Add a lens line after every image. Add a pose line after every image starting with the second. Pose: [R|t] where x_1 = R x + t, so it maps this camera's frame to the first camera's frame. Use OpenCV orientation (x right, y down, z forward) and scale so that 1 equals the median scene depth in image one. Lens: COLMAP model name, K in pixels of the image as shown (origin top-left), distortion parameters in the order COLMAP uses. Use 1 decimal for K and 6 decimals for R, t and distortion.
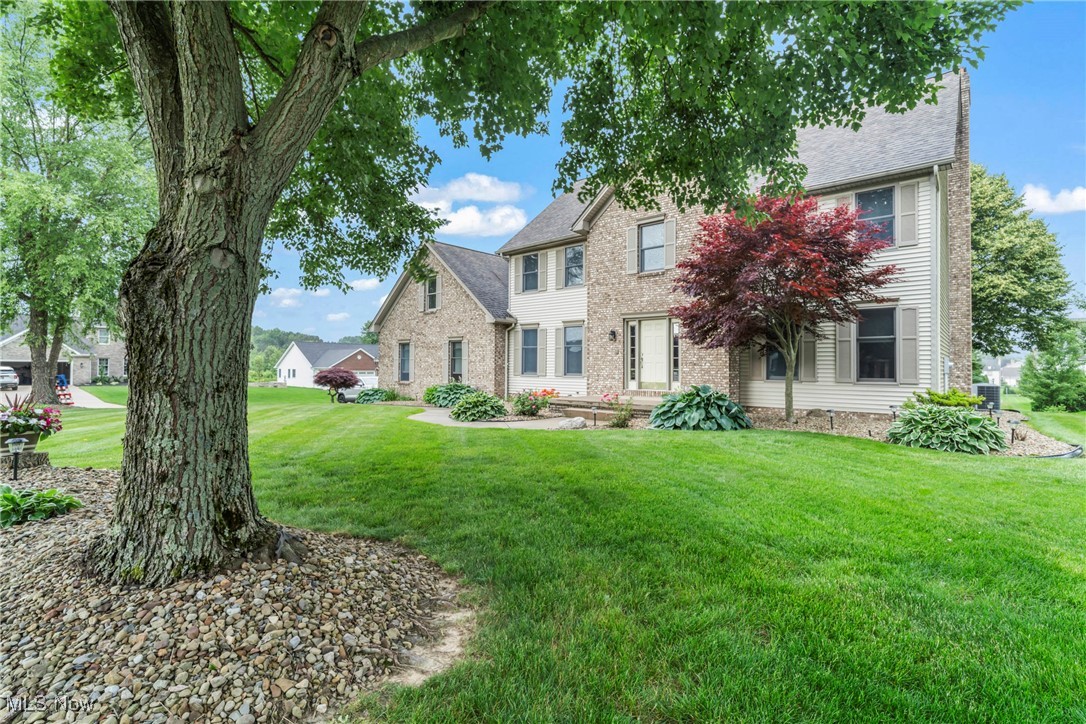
lens RADIAL K [[518.4, 0, 542.8], [0, 518.4, 385.3], [0, 0, 1]] dist [-0.001185, -0.000178]
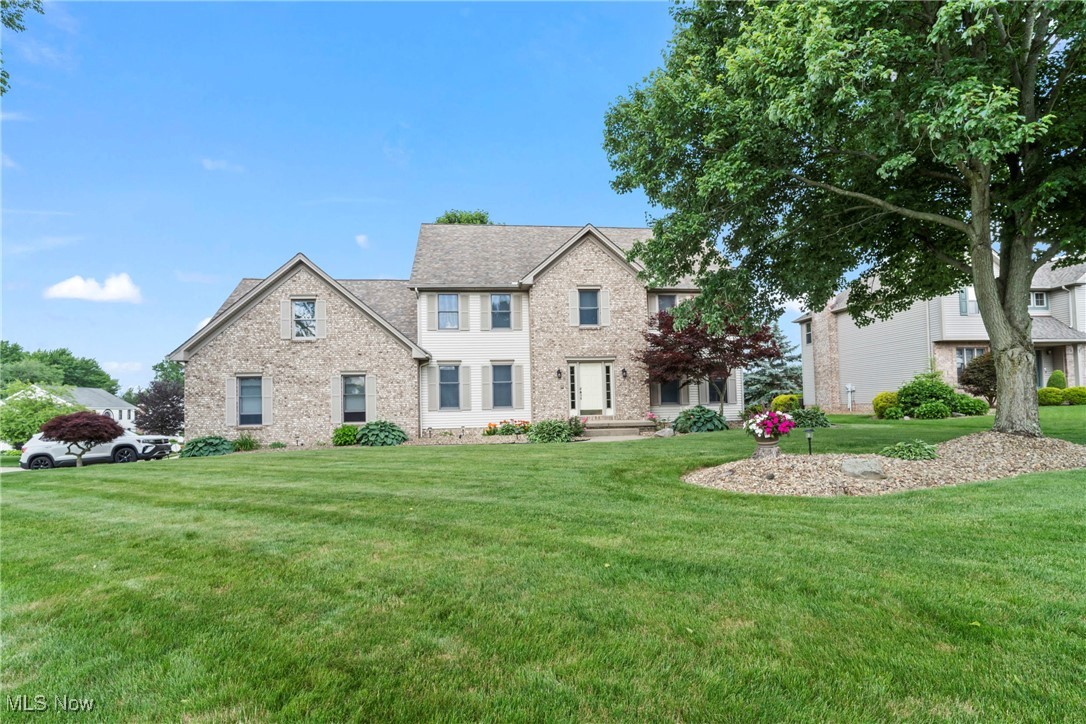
lens RADIAL K [[518.4, 0, 542.8], [0, 518.4, 385.3], [0, 0, 1]] dist [-0.001185, -0.000178]
pose [[0.670040, 0.002263, 0.742322, -0.694654], [0.052388, 0.997358, -0.050327, -0.007176], [-0.740474, 0.072610, 0.668151, 0.177021]]
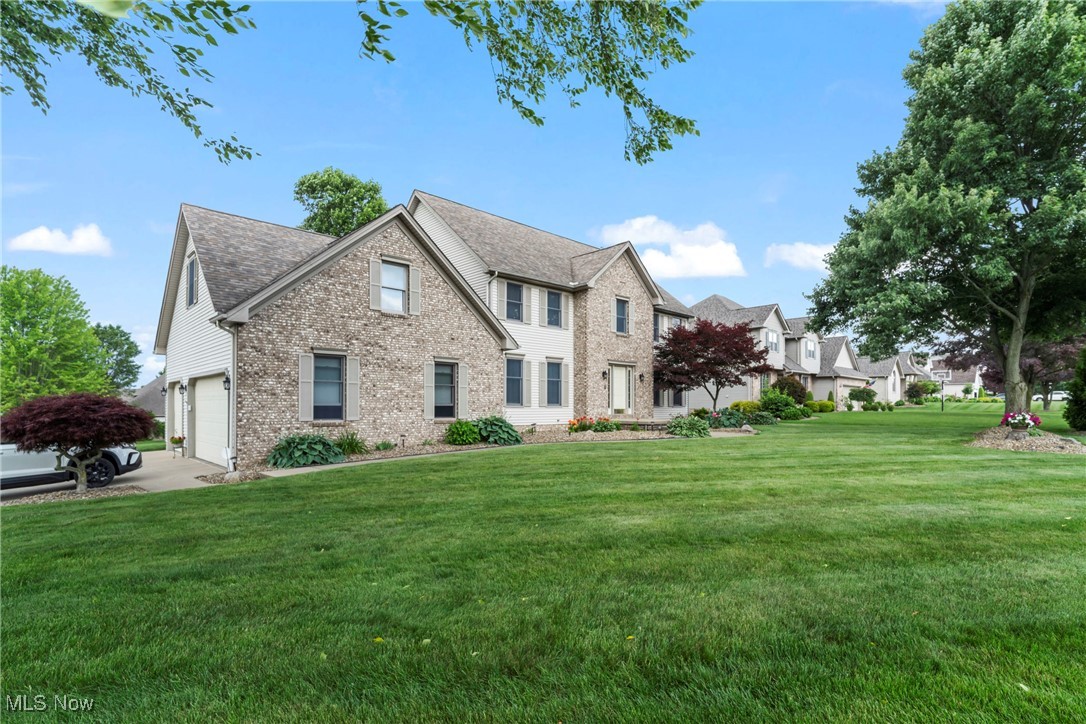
lens RADIAL K [[518.4, 0, 542.8], [0, 518.4, 385.3], [0, 0, 1]] dist [-0.001185, -0.000178]
pose [[0.102814, 0.025381, 0.994377, -1.028528], [0.025941, 0.999266, -0.028188, -0.031090], [-0.994362, 0.028693, 0.102081, 0.880693]]
